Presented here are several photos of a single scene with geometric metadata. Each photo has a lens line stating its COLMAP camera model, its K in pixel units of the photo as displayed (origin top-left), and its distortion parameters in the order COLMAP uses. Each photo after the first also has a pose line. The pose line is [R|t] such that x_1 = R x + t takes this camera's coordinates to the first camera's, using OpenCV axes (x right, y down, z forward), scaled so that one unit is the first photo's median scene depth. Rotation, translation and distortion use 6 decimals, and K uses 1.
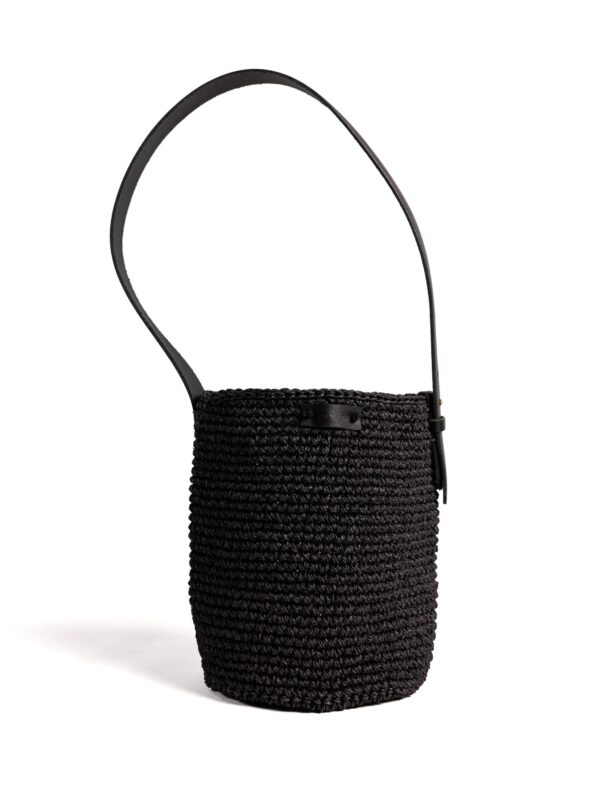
lens RADIAL K [[1047.3, 0, 301.6], [0, 1047.3, 403.9], [0, 0, 1]] dist [-0.261023, 0.000000]
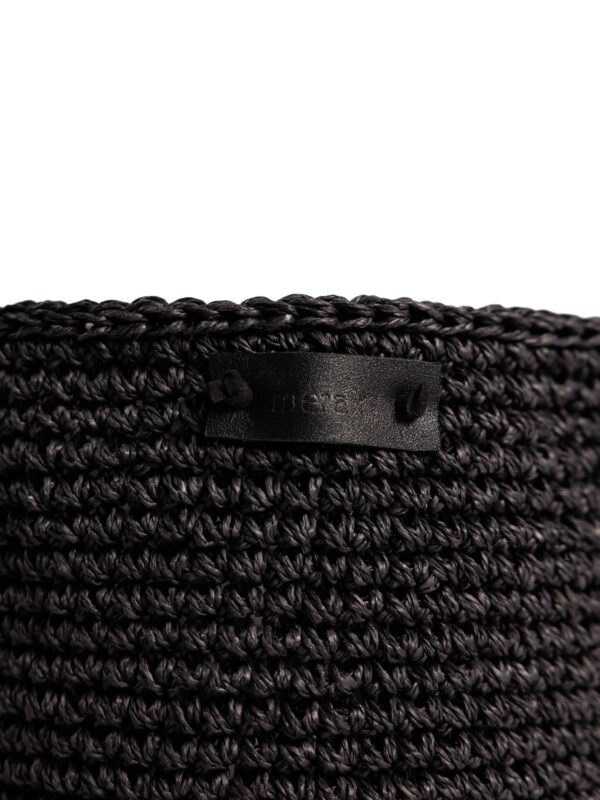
lens RADIAL K [[1755.7, 0, 294.9], [0, 1755.7, 394.3], [0, 0, 1]] dist [-0.016868, 0.000000]
pose [[0.995922, -0.016220, -0.088749, 0.060099], [0.018151, 0.999615, 0.020995, 0.001055], [0.088374, -0.022520, 0.995833, 0.561179]]
